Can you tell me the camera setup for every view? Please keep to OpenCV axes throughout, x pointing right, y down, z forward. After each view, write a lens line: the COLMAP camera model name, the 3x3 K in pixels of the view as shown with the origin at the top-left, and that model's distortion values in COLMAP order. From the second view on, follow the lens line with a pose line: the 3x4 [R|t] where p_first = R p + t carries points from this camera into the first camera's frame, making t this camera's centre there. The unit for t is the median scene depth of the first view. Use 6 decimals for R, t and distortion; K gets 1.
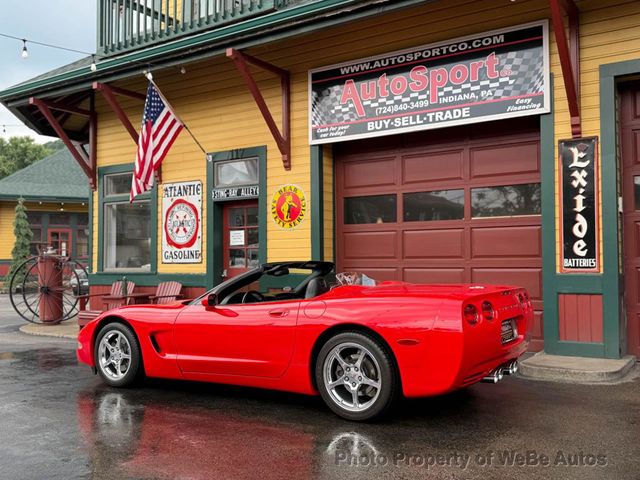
lens RADIAL K [[625.9, 0, 316.3], [0, 625.9, 238.9], [0, 0, 1]] dist [0.103448, 0.000000]
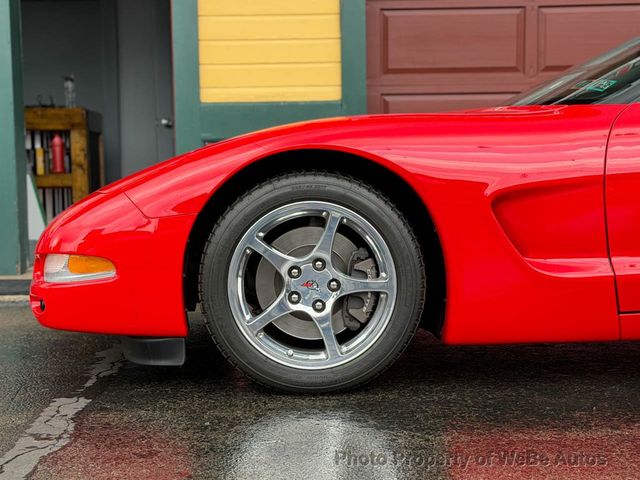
lens RADIAL K [[1058.9, 0, 324.8], [0, 1058.9, 242.3], [0, 0, 1]] dist [0.152084, 0.000000]
pose [[0.836921, -0.038238, 0.545986, -0.455517], [-0.013622, 0.995792, 0.090621, 0.095249], [-0.547154, -0.083280, 0.832879, 0.473829]]
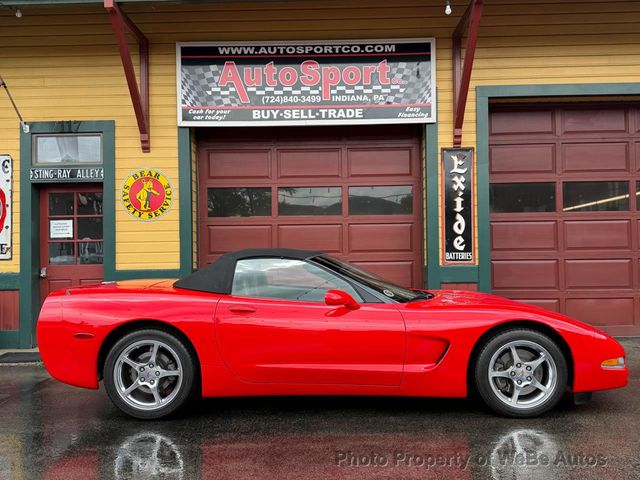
lens RADIAL K [[625.9, 0, 314.2], [0, 625.9, 241.3], [0, 0, 1]] dist [0.103448, 0.000000]
pose [[0.849285, 0.013203, 0.527770, -0.363945], [-0.014274, 0.999896, -0.002044, 0.014829], [-0.527742, -0.005797, 0.849385, 0.151331]]
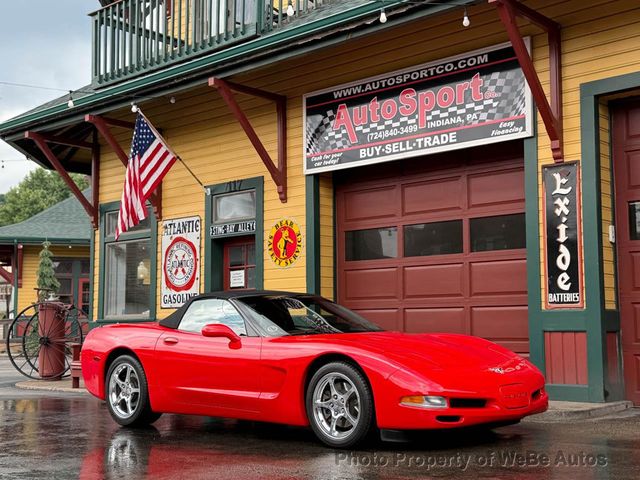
lens RADIAL K [[856.9, 0, 322.0], [0, 856.9, 239.0], [0, 0, 1]] dist [0.165235, 0.000000]
pose [[0.989122, -0.015412, -0.146289, 0.224420], [0.006068, 0.997925, -0.064107, 0.027682], [0.146974, 0.062522, 0.987162, -0.258863]]
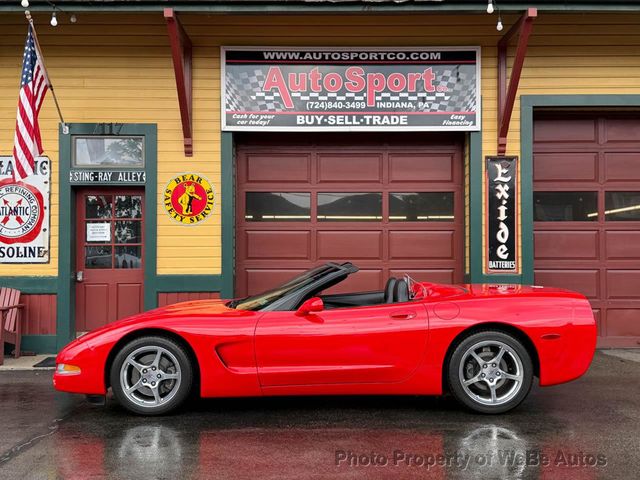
lens RADIAL K [[711.1, 0, 318.1], [0, 711.1, 236.3], [0, 0, 1]] dist [0.128626, 0.000000]
pose [[0.834925, 0.024788, 0.549806, -0.513481], [-0.026329, 0.999640, -0.005087, 0.001419], [-0.549734, -0.010228, 0.835277, 0.088166]]
